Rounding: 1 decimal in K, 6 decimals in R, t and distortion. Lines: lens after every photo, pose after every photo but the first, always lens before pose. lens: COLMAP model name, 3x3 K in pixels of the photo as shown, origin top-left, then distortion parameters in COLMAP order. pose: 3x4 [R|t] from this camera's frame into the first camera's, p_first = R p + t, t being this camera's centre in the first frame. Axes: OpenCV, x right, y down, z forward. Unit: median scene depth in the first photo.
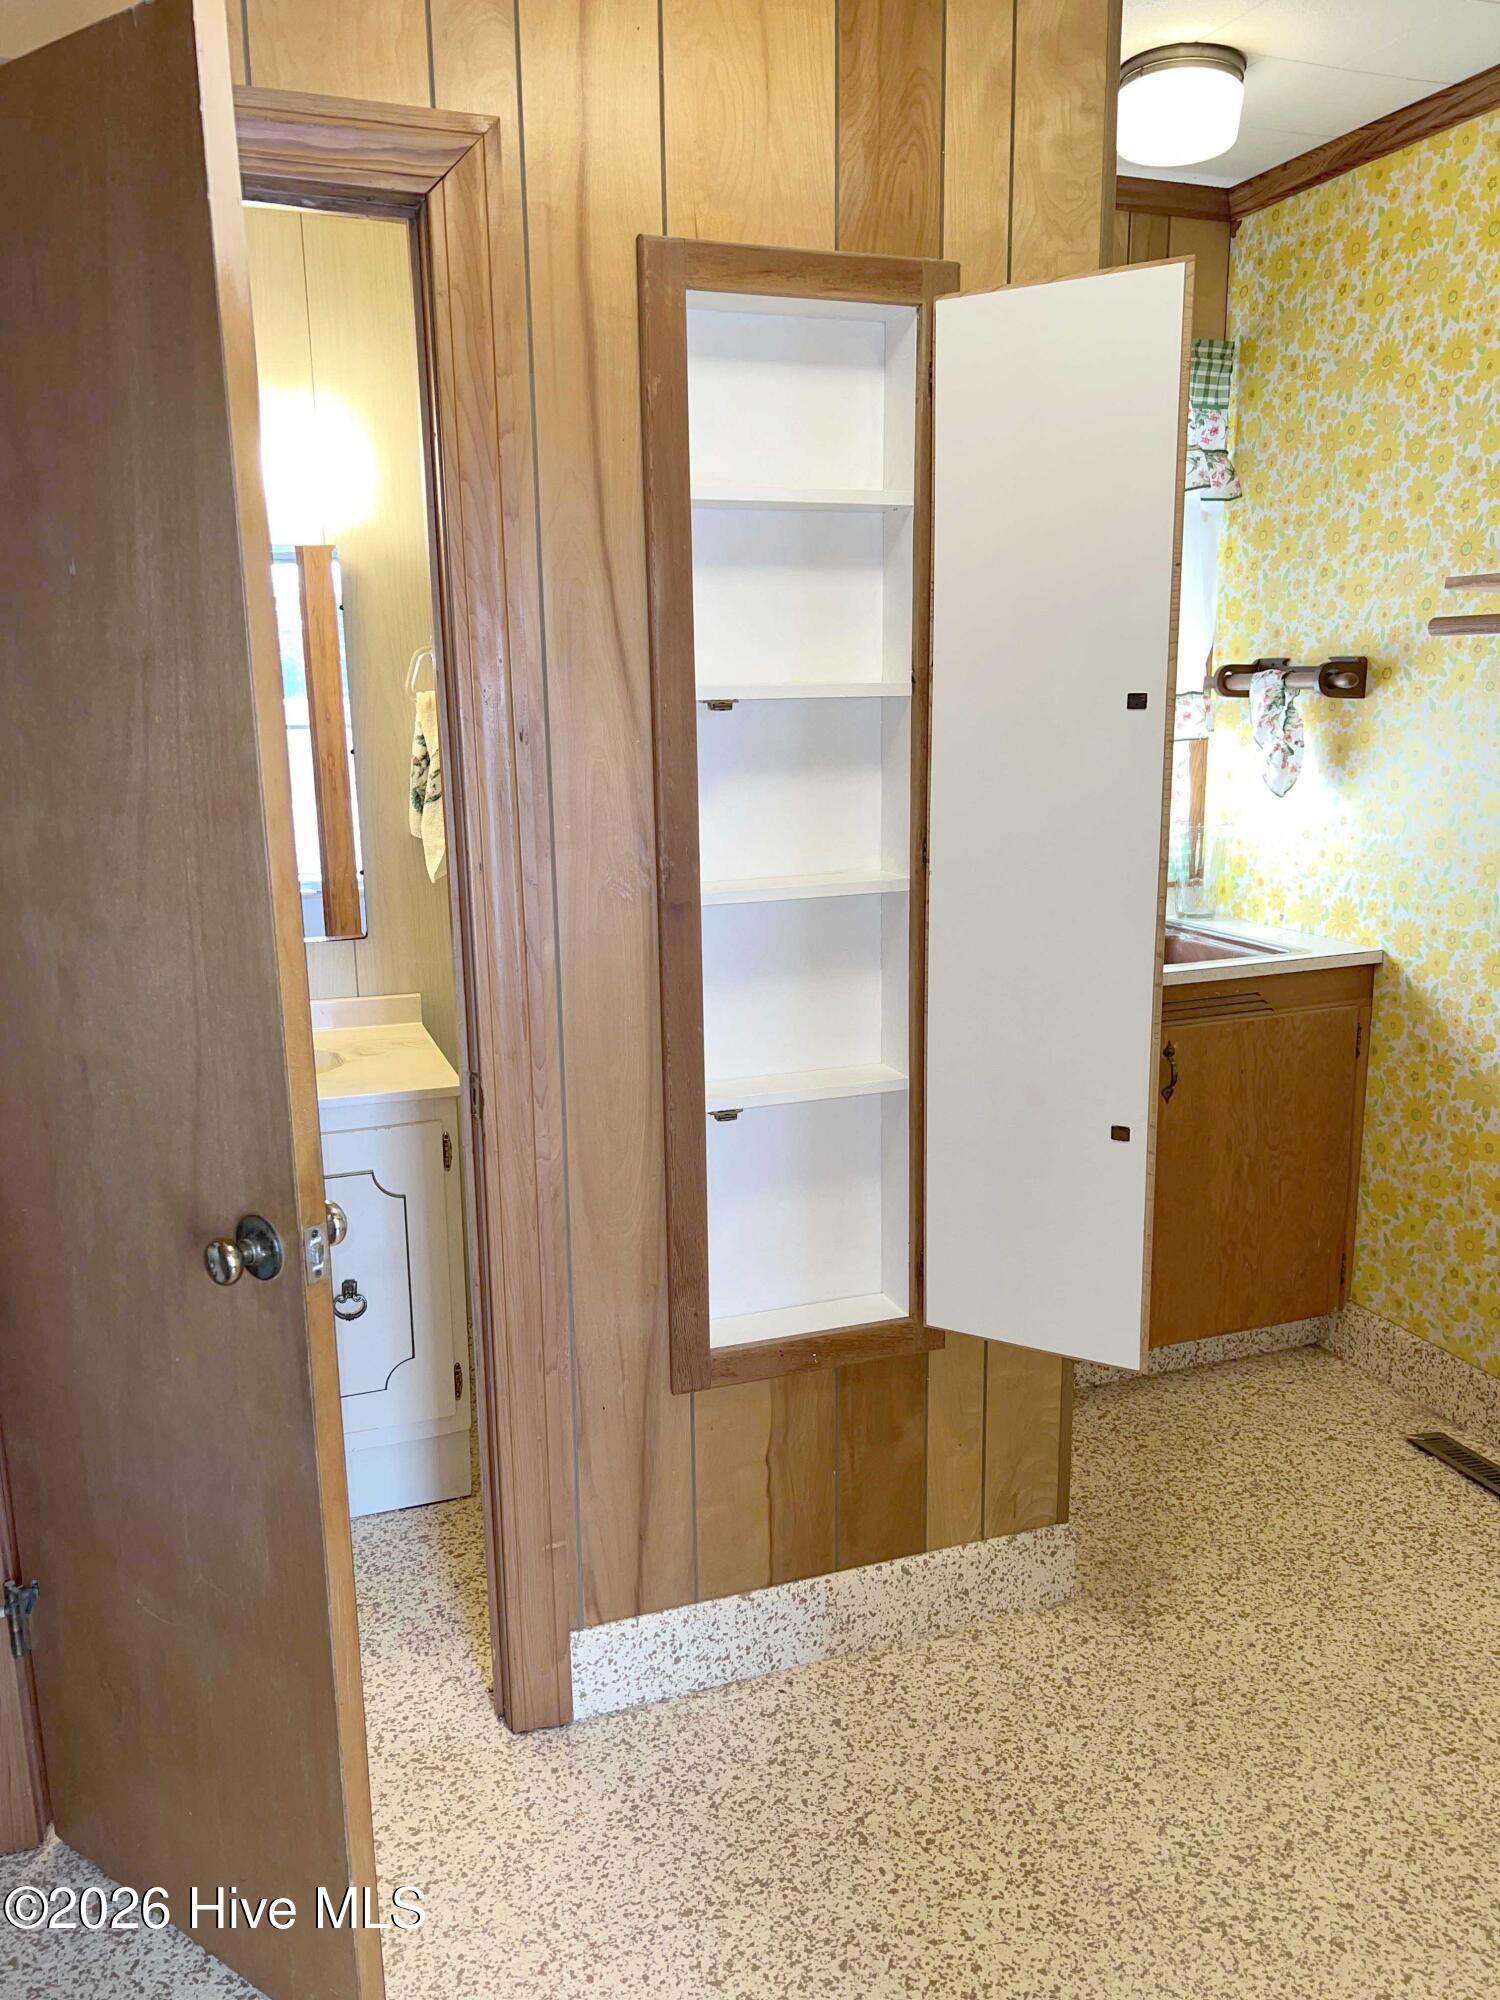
lens RADIAL K [[1502.8, 0, 751.1], [0, 1502.8, 1000.6], [0, 0, 1]] dist [0.000985, -0.000509]
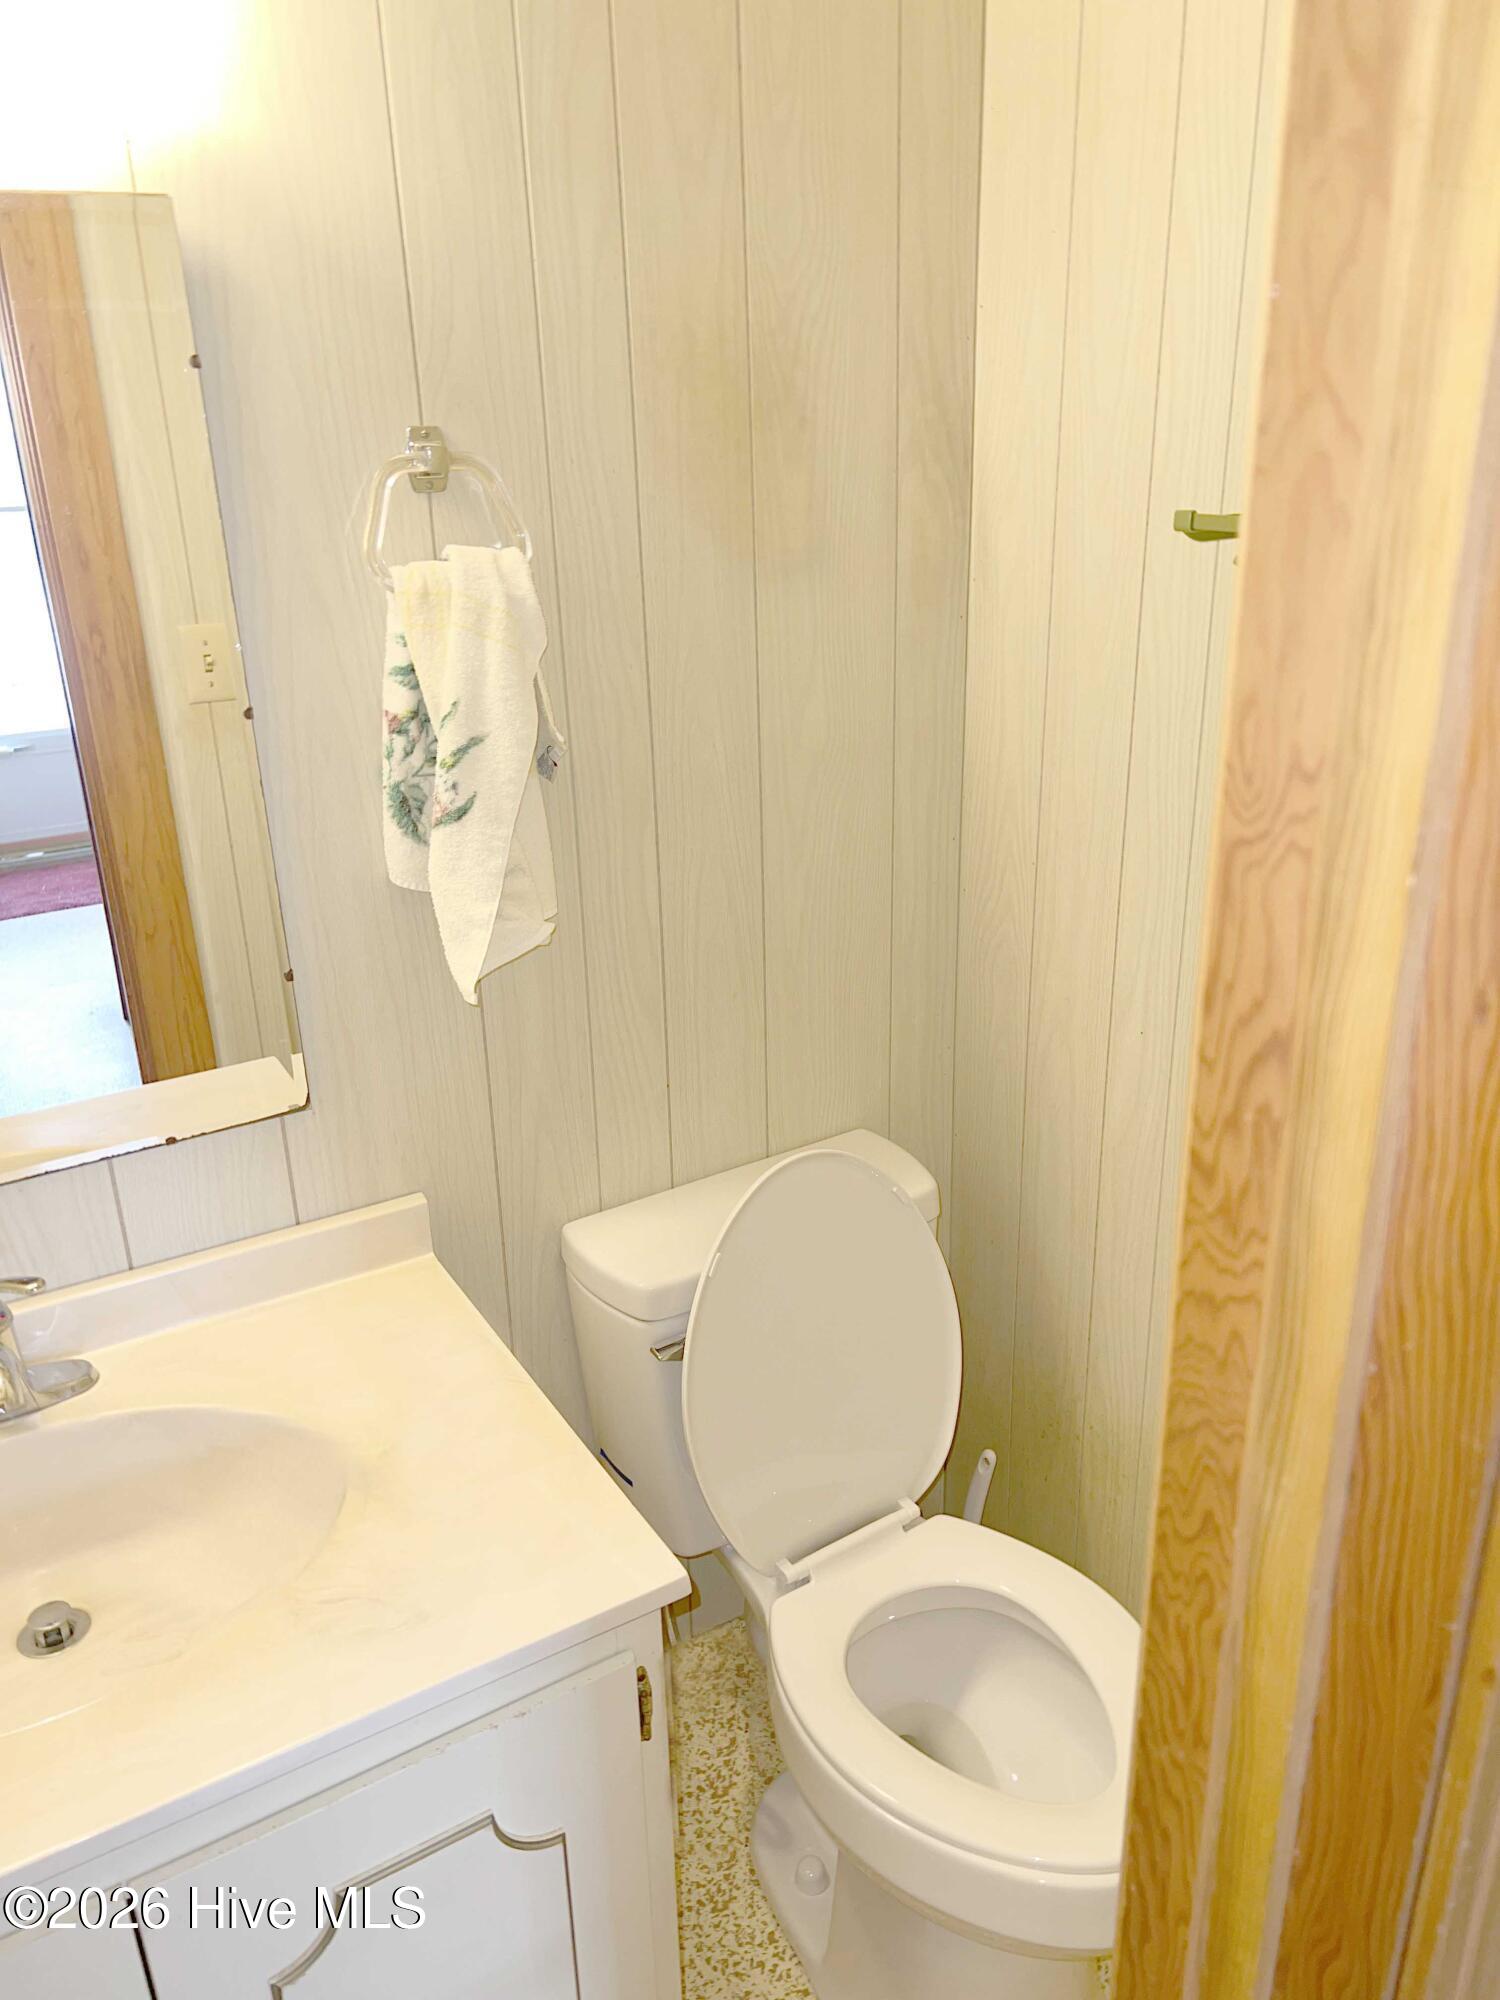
lens RADIAL K [[1502.8, 0, 751.3], [0, 1502.8, 998.3], [0, 0, 1]] dist [0.000985, -0.000509]
pose [[0.979888, -0.078843, 0.183312, -0.207908], [0.047106, 0.984067, 0.171444, -0.150724], [-0.193909, -0.159361, 0.967989, 0.539730]]
